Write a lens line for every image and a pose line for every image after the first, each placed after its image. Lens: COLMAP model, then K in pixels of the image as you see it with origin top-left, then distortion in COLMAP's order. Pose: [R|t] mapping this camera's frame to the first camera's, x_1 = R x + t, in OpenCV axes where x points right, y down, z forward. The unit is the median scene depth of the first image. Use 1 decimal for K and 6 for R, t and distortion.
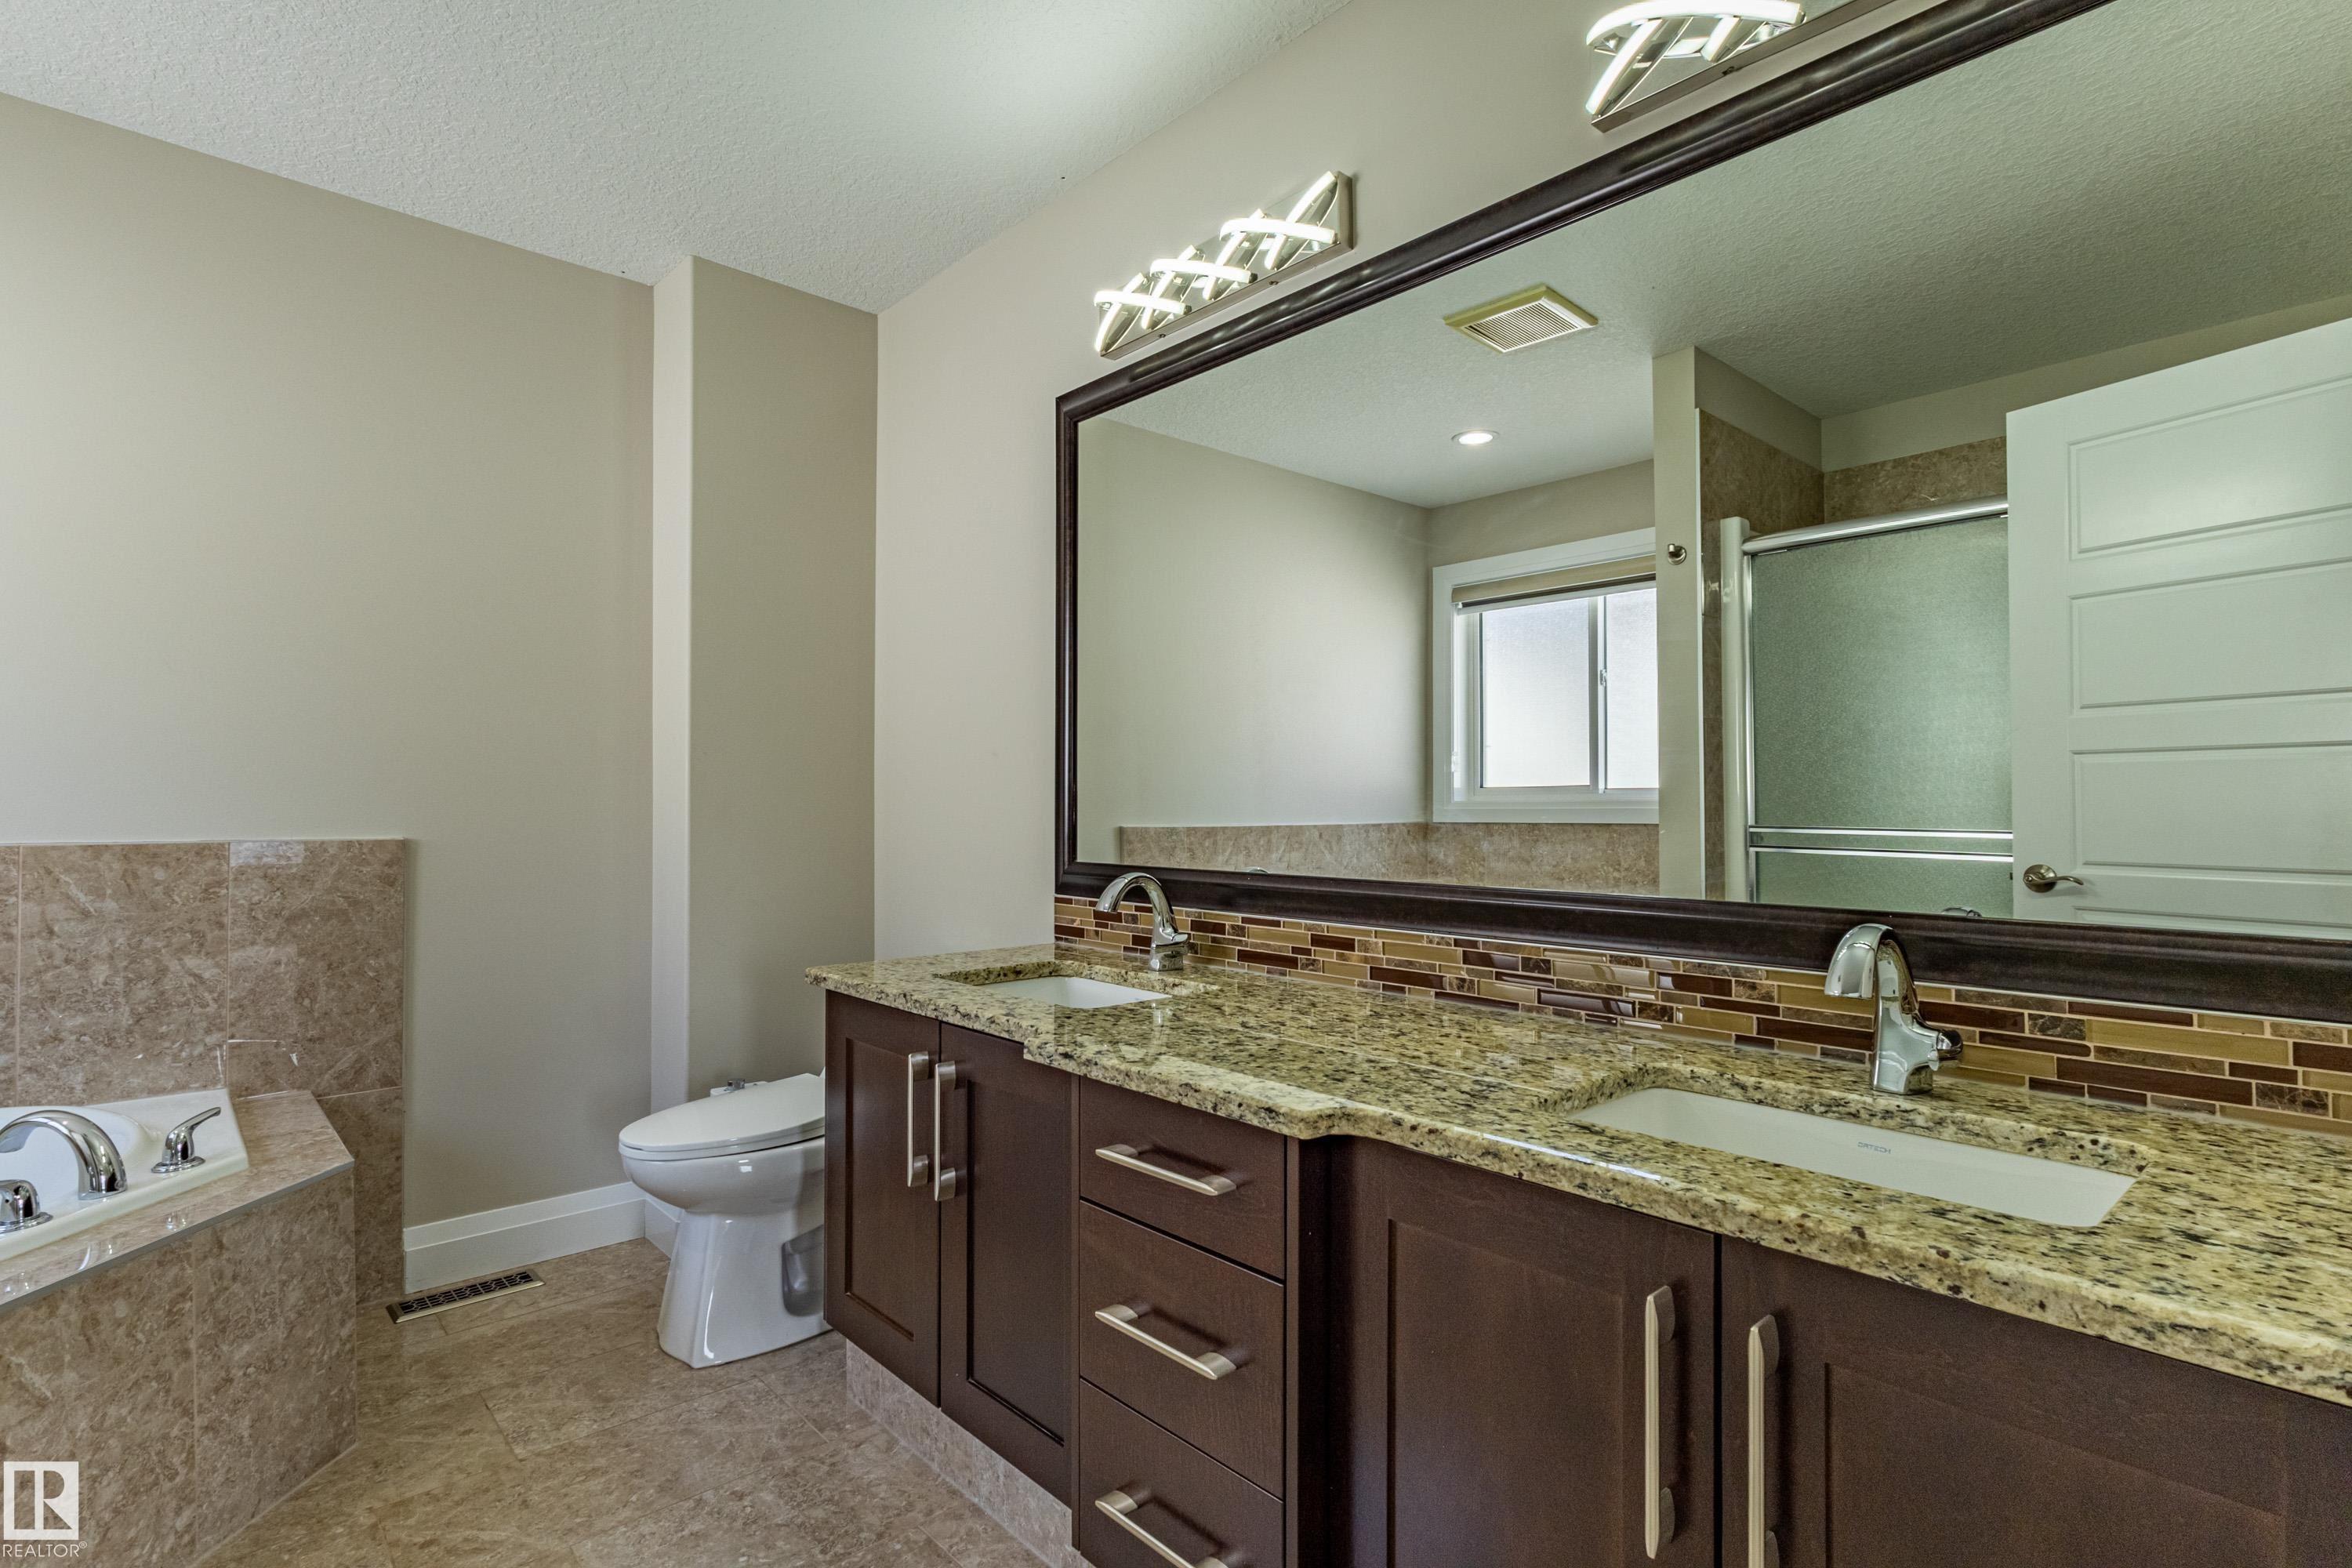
lens RADIAL K [[1155.0, 0, 1162.1], [0, 1155.0, 759.1], [0, 0, 1]] dist [0.003795, 0.000157]
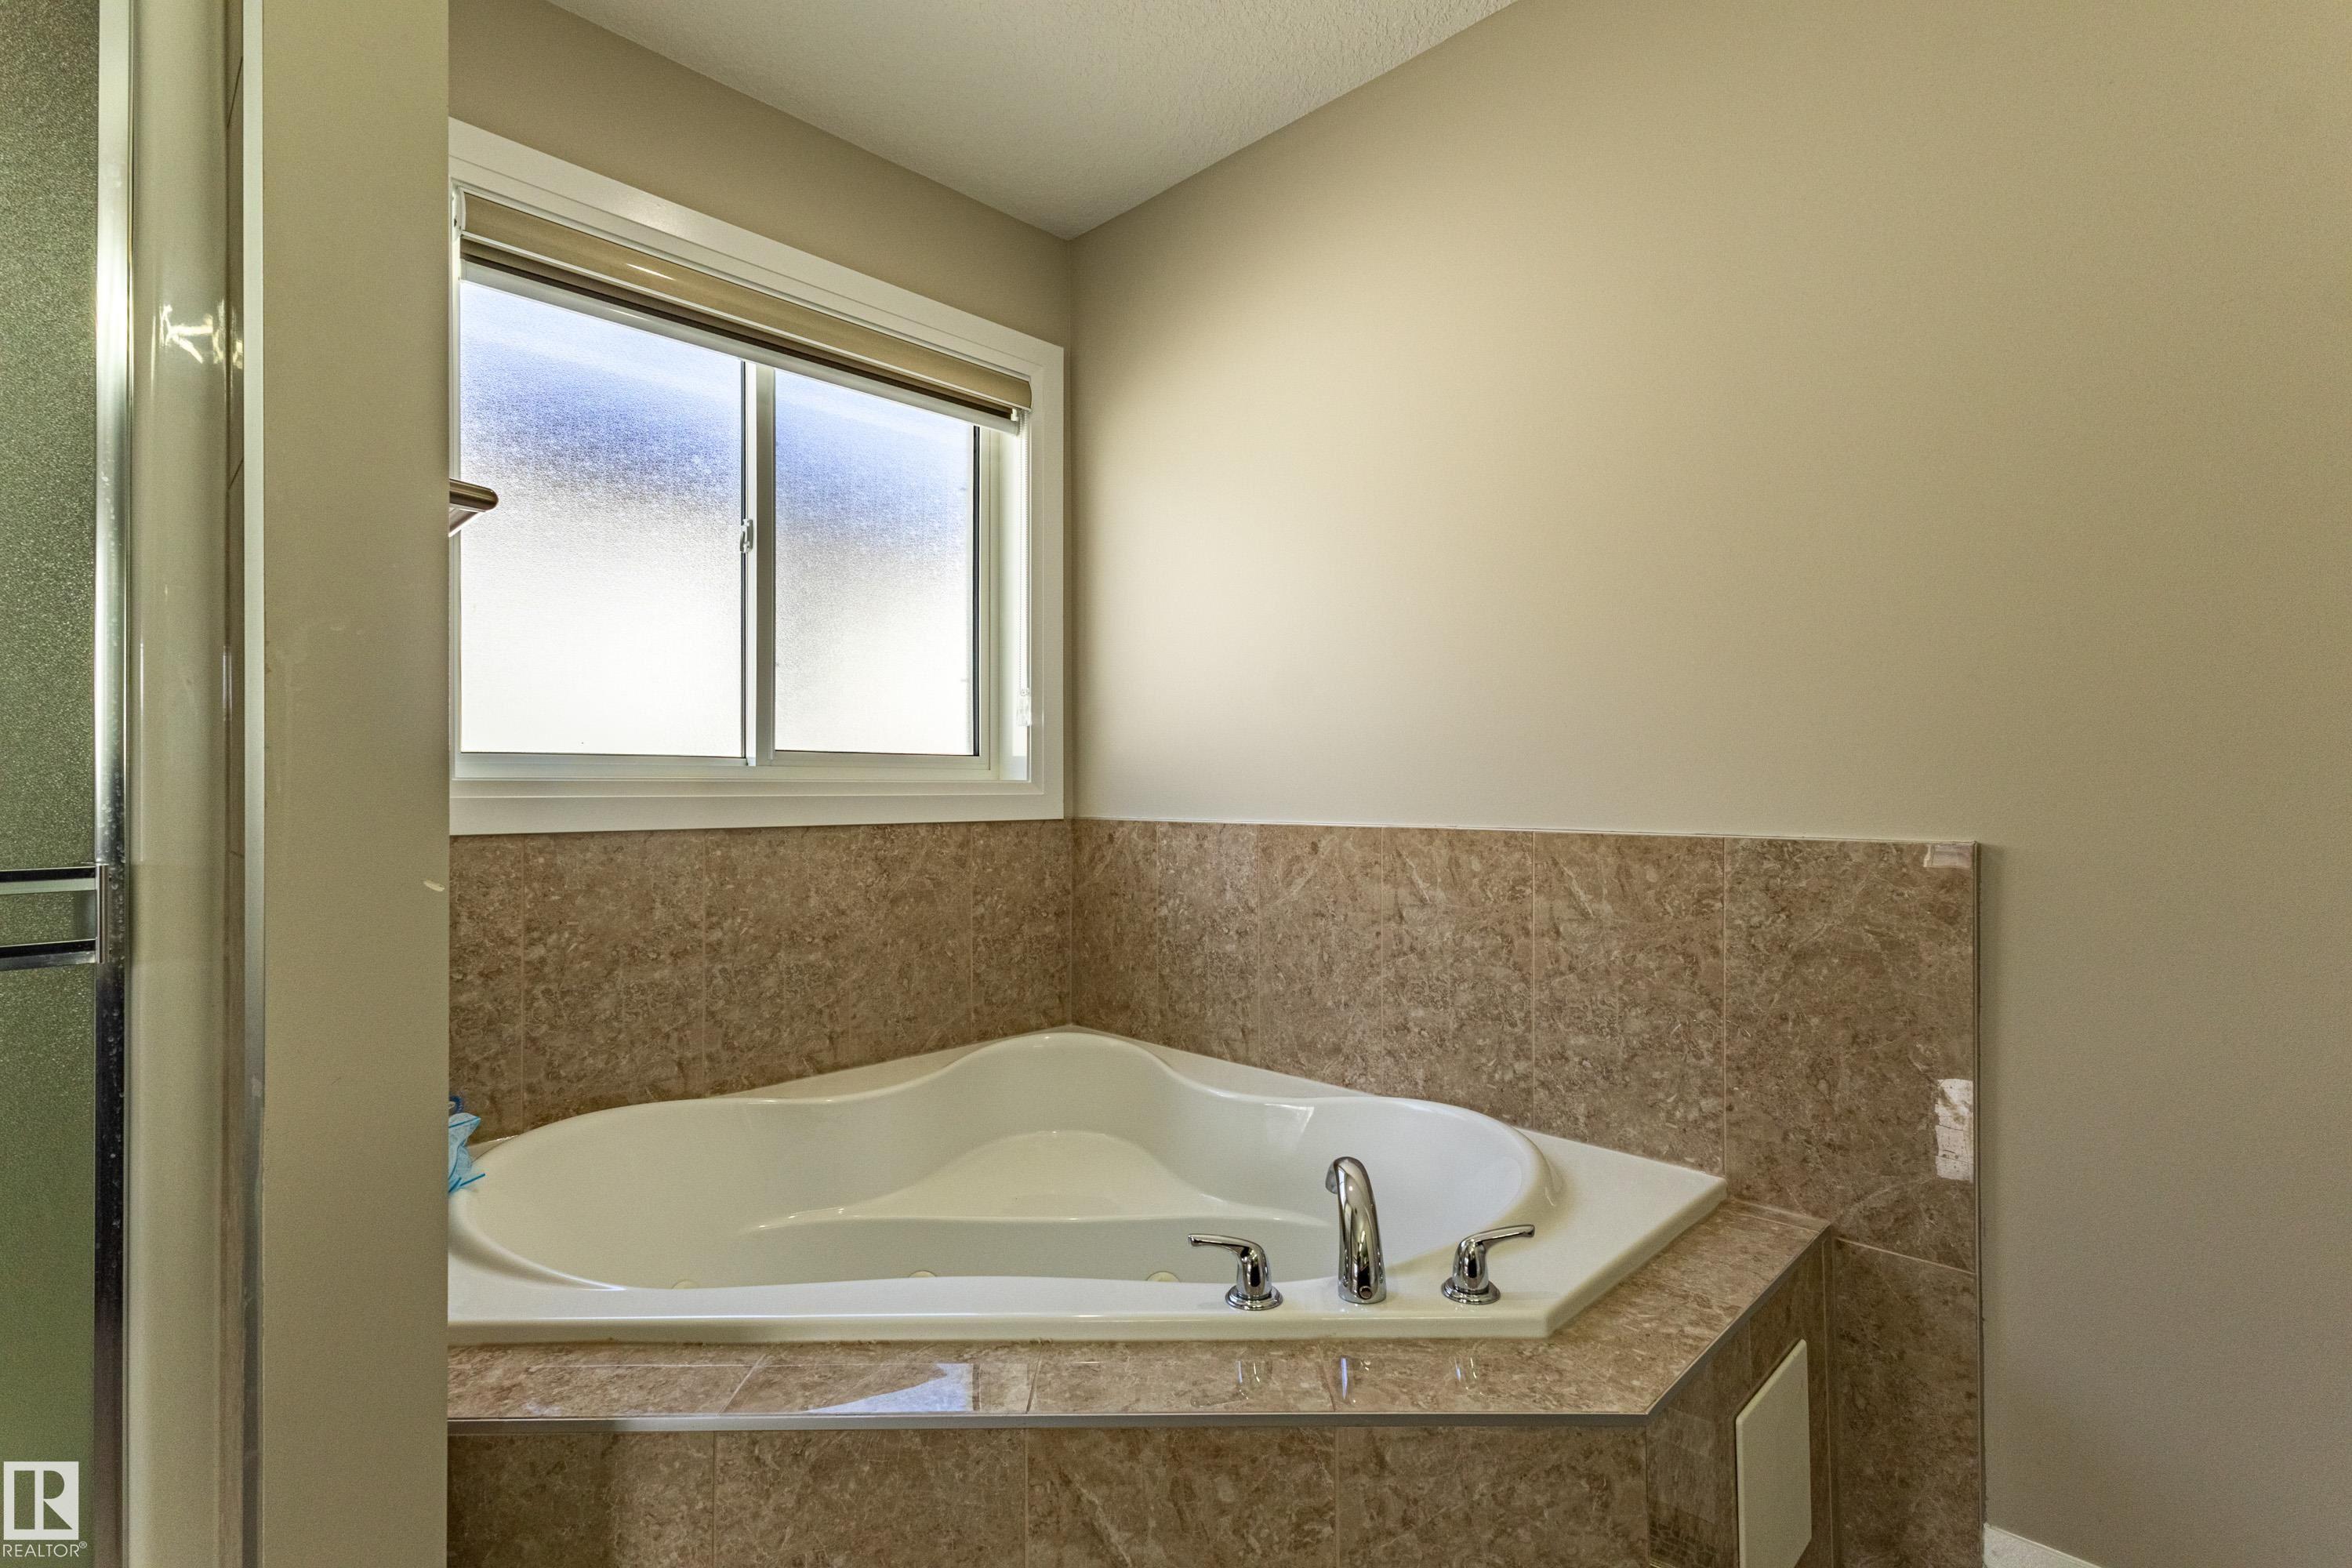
lens RADIAL K [[1089.1, 0, 1176.0], [0, 1089.1, 784.0], [0, 0, 1]] dist [0.002185, 0.000196]
pose [[0.063075, -0.001368, -0.998008, -0.156243], [0.041154, 0.999152, 0.001232, 0.024715], [0.997160, -0.041150, 0.063078, 0.651574]]
